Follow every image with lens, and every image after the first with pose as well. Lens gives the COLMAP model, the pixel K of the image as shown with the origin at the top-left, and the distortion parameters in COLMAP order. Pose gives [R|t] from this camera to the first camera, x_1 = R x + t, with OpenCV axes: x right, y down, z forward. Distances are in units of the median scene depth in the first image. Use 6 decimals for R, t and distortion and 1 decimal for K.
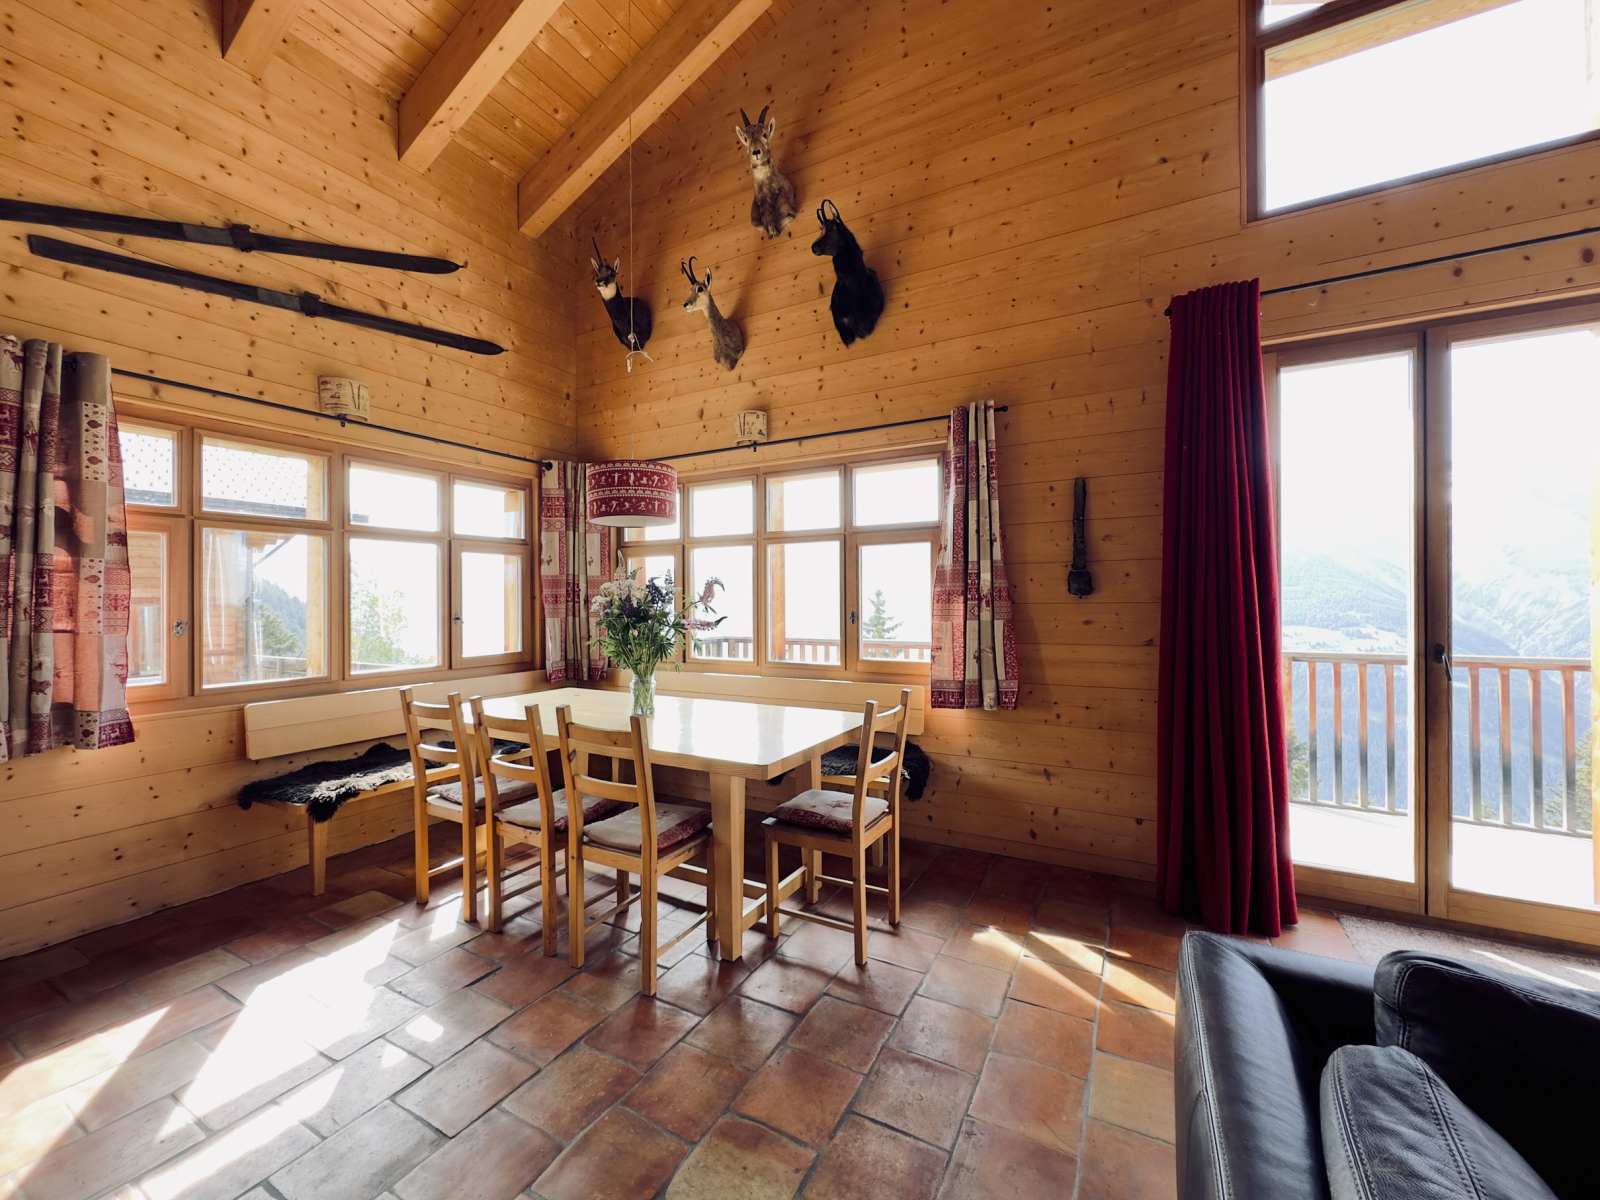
lens RADIAL K [[637.5, 0, 796.7], [0, 637.5, 599.6], [0, 0, 1]] dist [-0.003874, 0.000223]
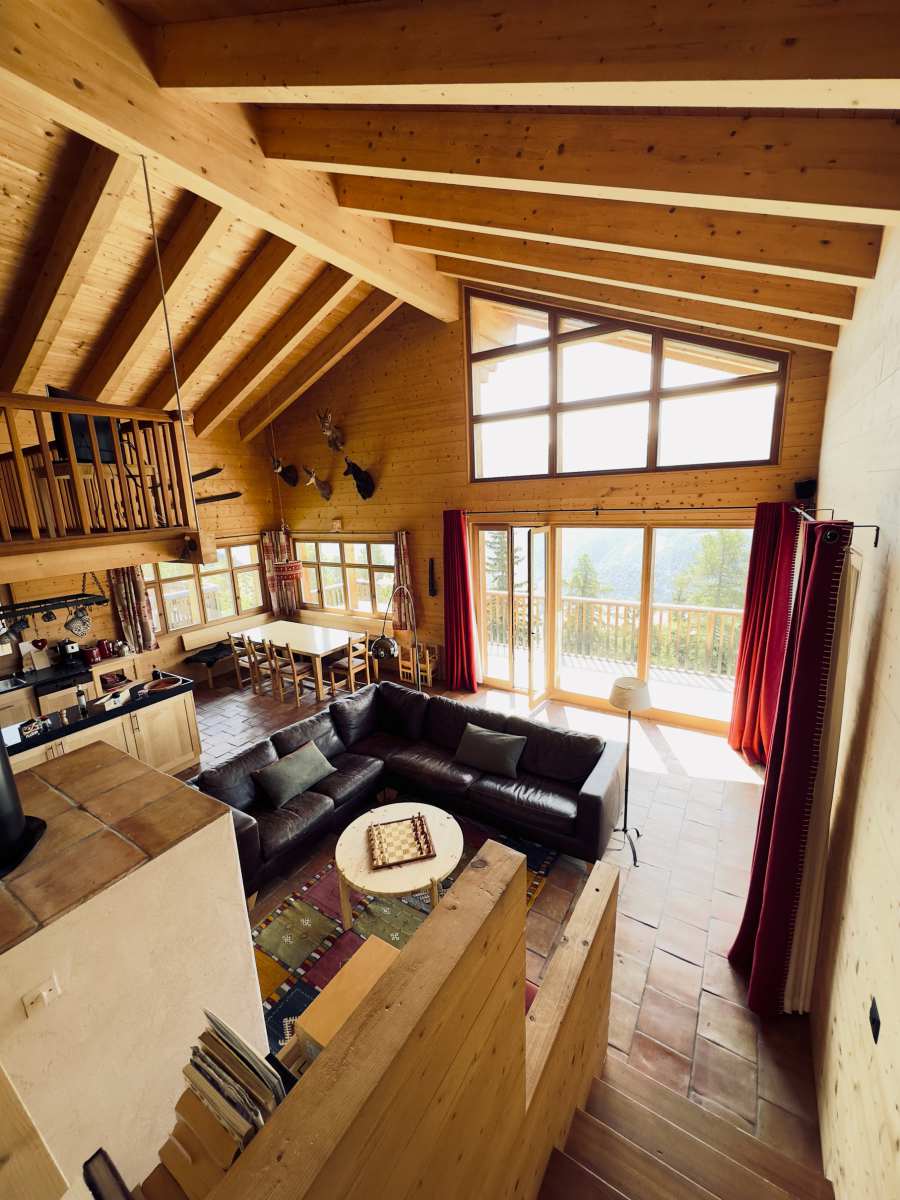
lens RADIAL K [[478.1, 0, 450.6], [0, 478.1, 599.2], [0, 0, 1]] dist [-0.003874, 0.000223]
pose [[0.997729, -0.019865, -0.064366, 0.587337], [0.033186, 0.976480, 0.213039, -0.418762], [0.058620, -0.214691, 0.974921, -1.096264]]
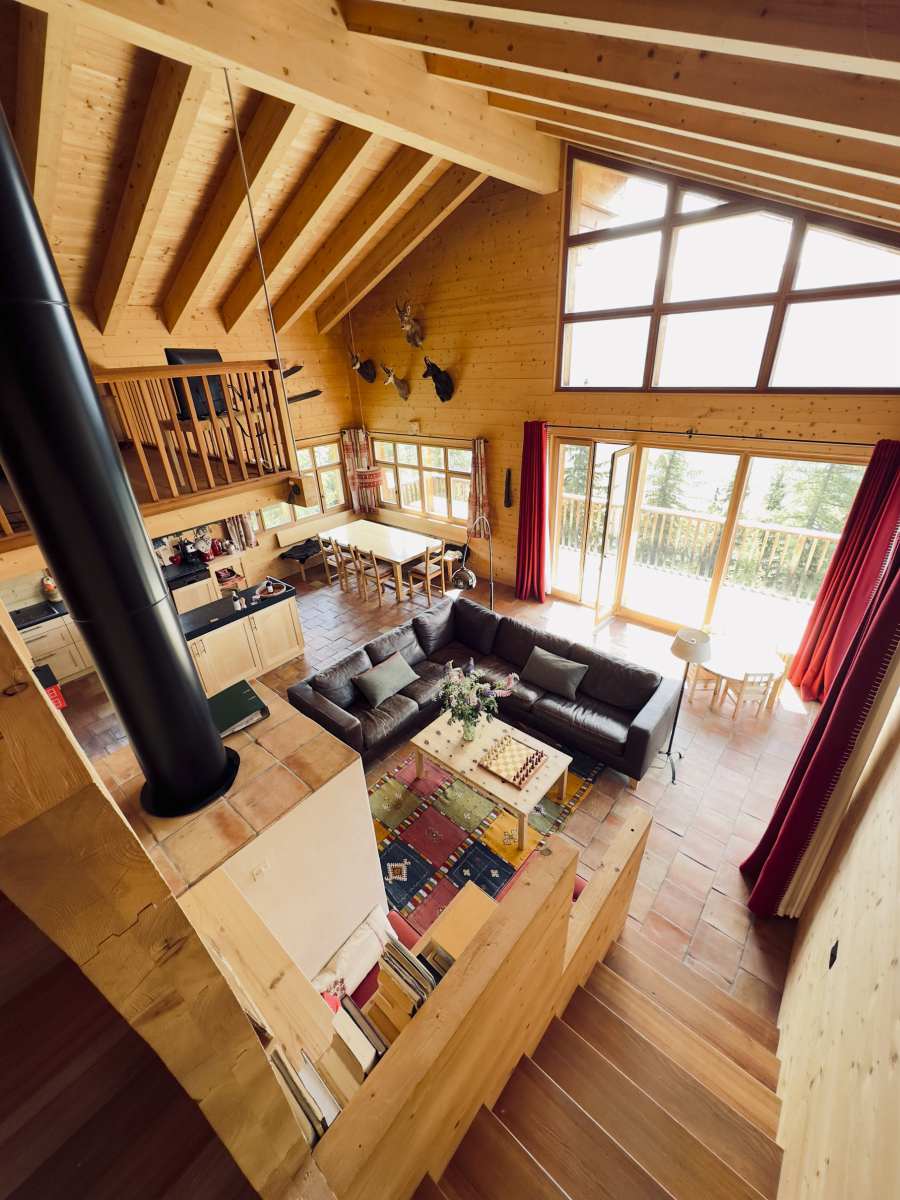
lens RADIAL K [[478.1, 0, 449.8], [0, 478.1, 599.9], [0, 0, 1]] dist [-0.003874, 0.000223]
pose [[0.978197, 0.061150, -0.198473, 0.569397], [0.038046, 0.886730, 0.460720, -0.601972], [0.204165, -0.458226, 0.865070, -1.131067]]
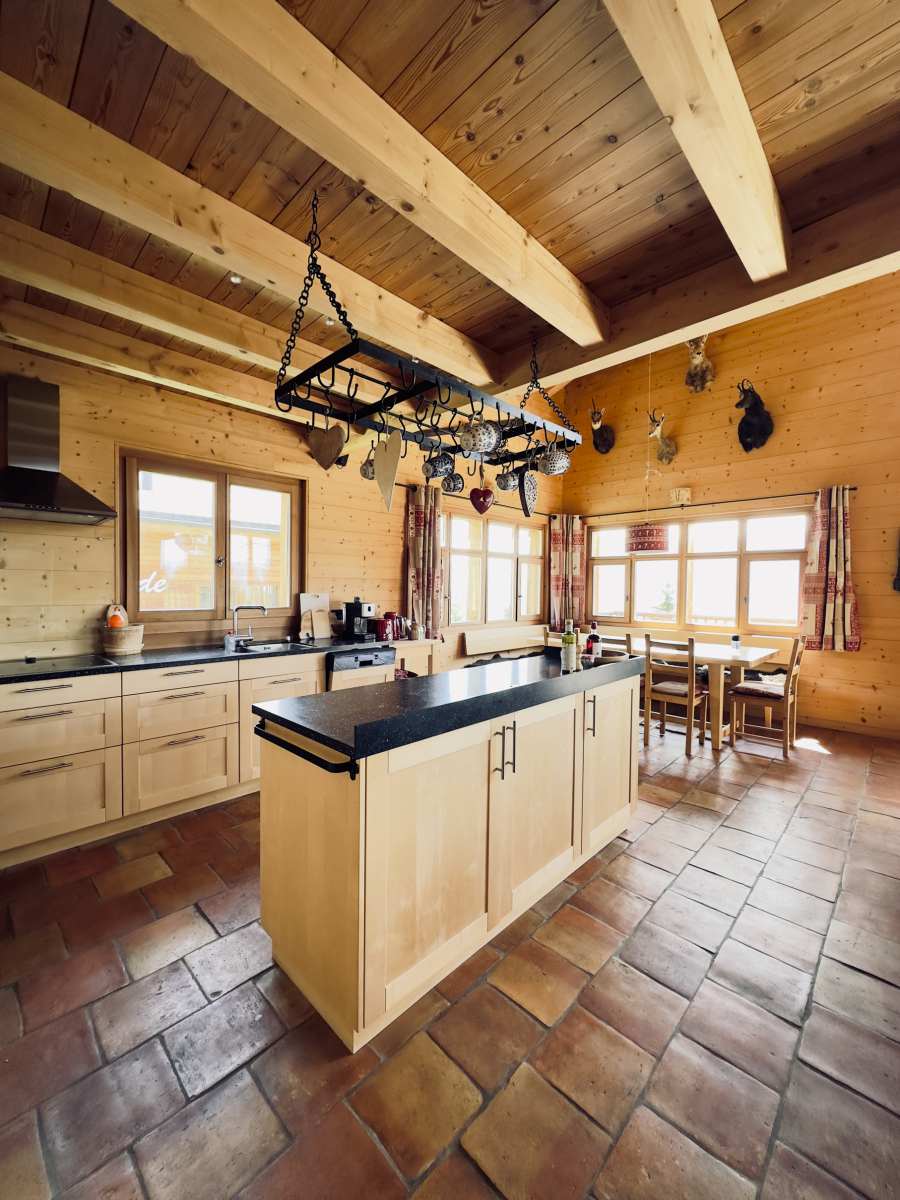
lens RADIAL K [[478.1, 0, 448.1], [0, 478.1, 599.8], [0, 0, 1]] dist [-0.003874, 0.000223]
pose [[0.964821, 0.024981, -0.261719, -0.391694], [-0.018630, 0.999469, 0.026720, 0.004986], [0.262247, -0.020904, 0.964774, -0.574101]]
